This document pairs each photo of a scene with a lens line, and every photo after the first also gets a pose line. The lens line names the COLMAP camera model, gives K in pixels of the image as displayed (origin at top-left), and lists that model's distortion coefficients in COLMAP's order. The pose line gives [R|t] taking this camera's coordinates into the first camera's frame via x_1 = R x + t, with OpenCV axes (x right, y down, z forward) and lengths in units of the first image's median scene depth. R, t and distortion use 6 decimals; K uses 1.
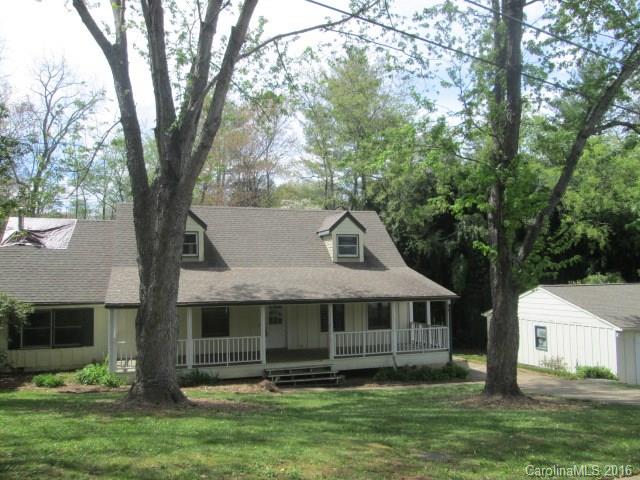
lens RADIAL K [[535.8, 0, 318.5], [0, 535.8, 240.8], [0, 0, 1]] dist [-0.053304, 0.036570]
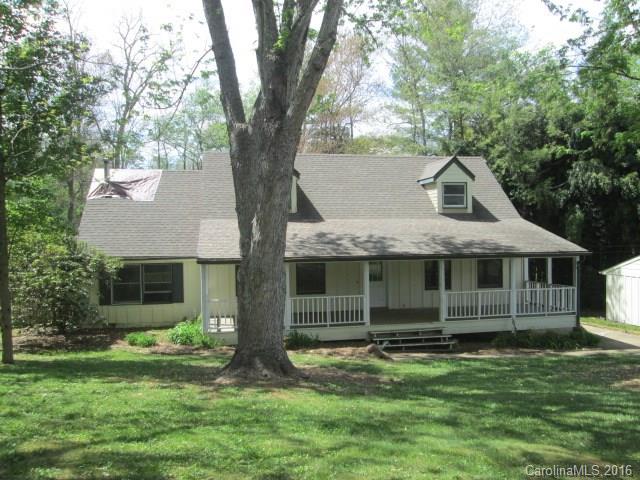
lens RADIAL K [[535.8, 0, 320.9], [0, 535.8, 240.4], [0, 0, 1]] dist [-0.053304, 0.036570]
pose [[0.991509, 0.002006, -0.130024, -0.056655], [0.008907, 0.996485, 0.083297, 0.009833], [0.129735, -0.083748, 0.988006, 0.096313]]
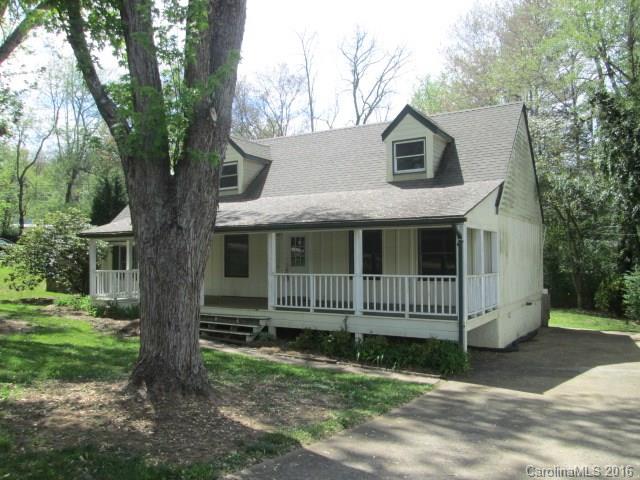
lens RADIAL K [[535.8, 0, 320.2], [0, 535.8, 240.7], [0, 0, 1]] dist [-0.053304, 0.036570]
pose [[0.639635, -0.003475, -0.768671, 0.570414], [0.075273, 0.995467, 0.058137, 0.078056], [0.764984, -0.095047, 0.636997, 0.524986]]
